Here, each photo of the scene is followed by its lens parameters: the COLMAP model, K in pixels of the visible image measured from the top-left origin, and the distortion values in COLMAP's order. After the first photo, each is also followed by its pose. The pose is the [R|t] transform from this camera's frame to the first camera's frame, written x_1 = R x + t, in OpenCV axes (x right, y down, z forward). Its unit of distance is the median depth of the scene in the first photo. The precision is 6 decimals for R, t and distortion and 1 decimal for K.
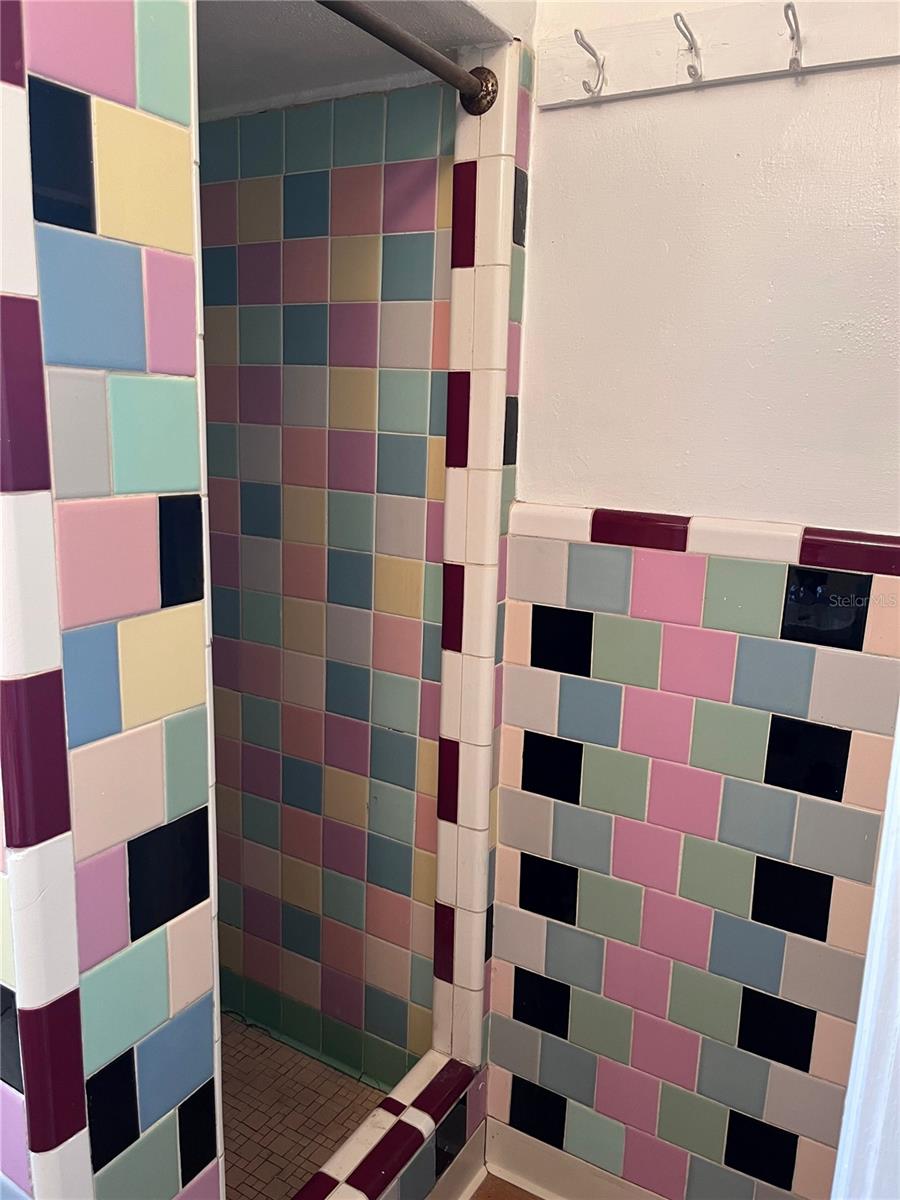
lens RADIAL K [[909.7, 0, 447.7], [0, 909.7, 601.2], [0, 0, 1]] dist [0.045537, -0.069538]
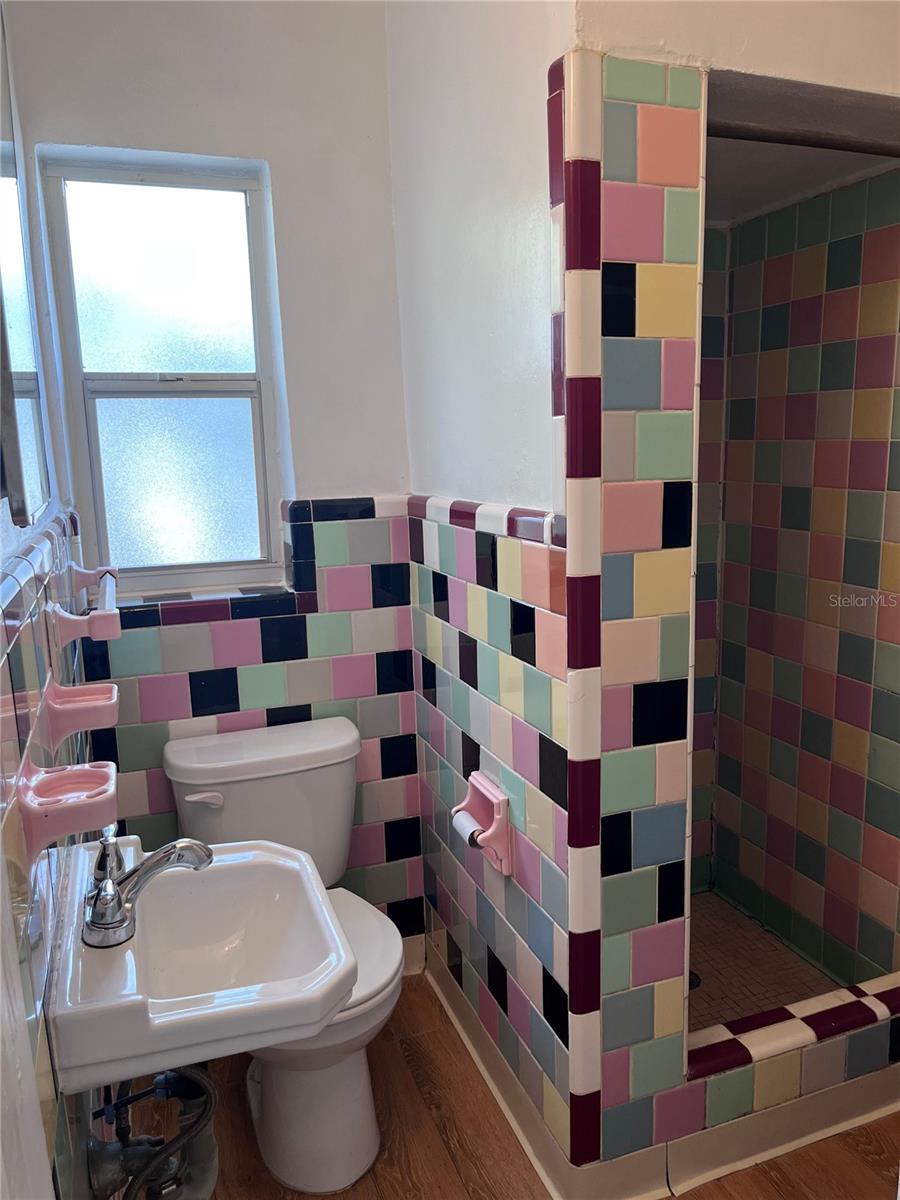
lens RADIAL K [[909.7, 0, 448.0], [0, 909.7, 599.3], [0, 0, 1]] dist [0.045537, -0.069538]
pose [[0.780599, 0.053575, -0.622731, 0.416189], [-0.075043, 0.997146, -0.008280, 0.139534], [0.620510, 0.053196, 0.782392, -0.535686]]
